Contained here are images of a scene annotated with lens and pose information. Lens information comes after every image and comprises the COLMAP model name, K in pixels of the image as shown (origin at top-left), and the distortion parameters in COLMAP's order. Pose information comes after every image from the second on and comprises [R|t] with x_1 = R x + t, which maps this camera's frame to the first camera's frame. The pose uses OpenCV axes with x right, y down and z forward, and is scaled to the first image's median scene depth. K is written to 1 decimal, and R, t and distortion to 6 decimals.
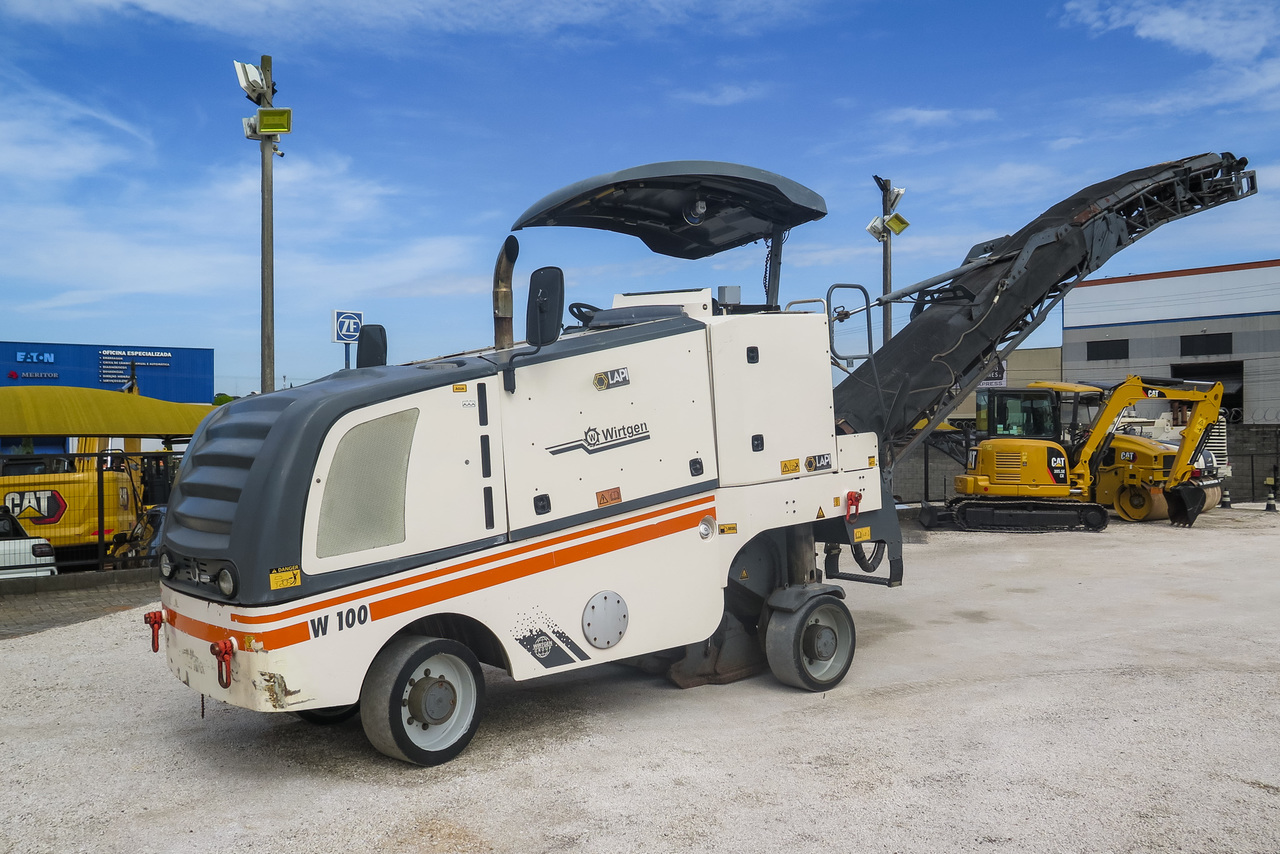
lens RADIAL K [[1118.7, 0, 635.6], [0, 1118.7, 422.1], [0, 0, 1]] dist [-0.022418, -0.006610]
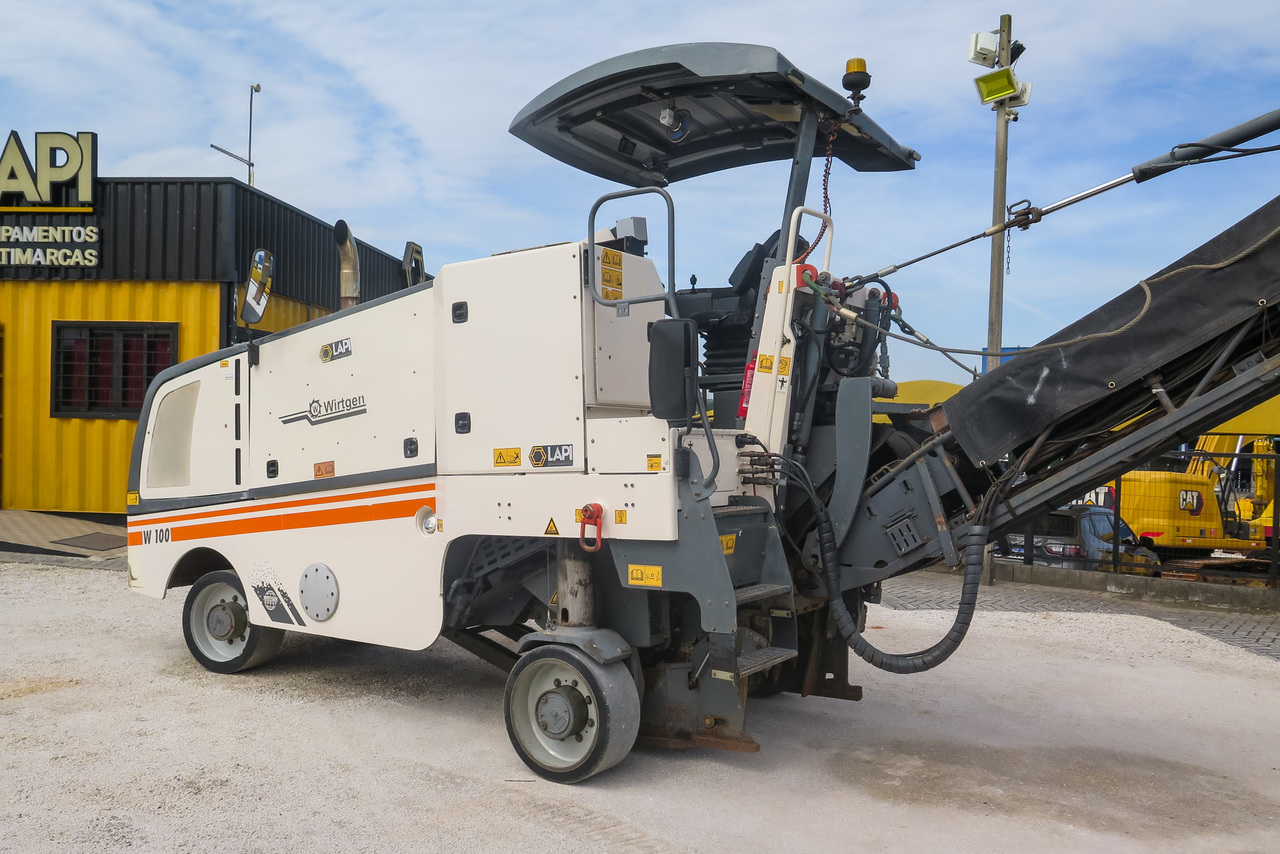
lens RADIAL K [[1118.7, 0, 635.5], [0, 1118.7, 424.5], [0, 0, 1]] dist [-0.022418, -0.006610]
pose [[0.256679, 0.020274, -0.966284, 0.986433], [-0.024891, 0.999587, 0.014361, 0.005746], [0.966176, 0.020365, 0.257077, 0.995460]]
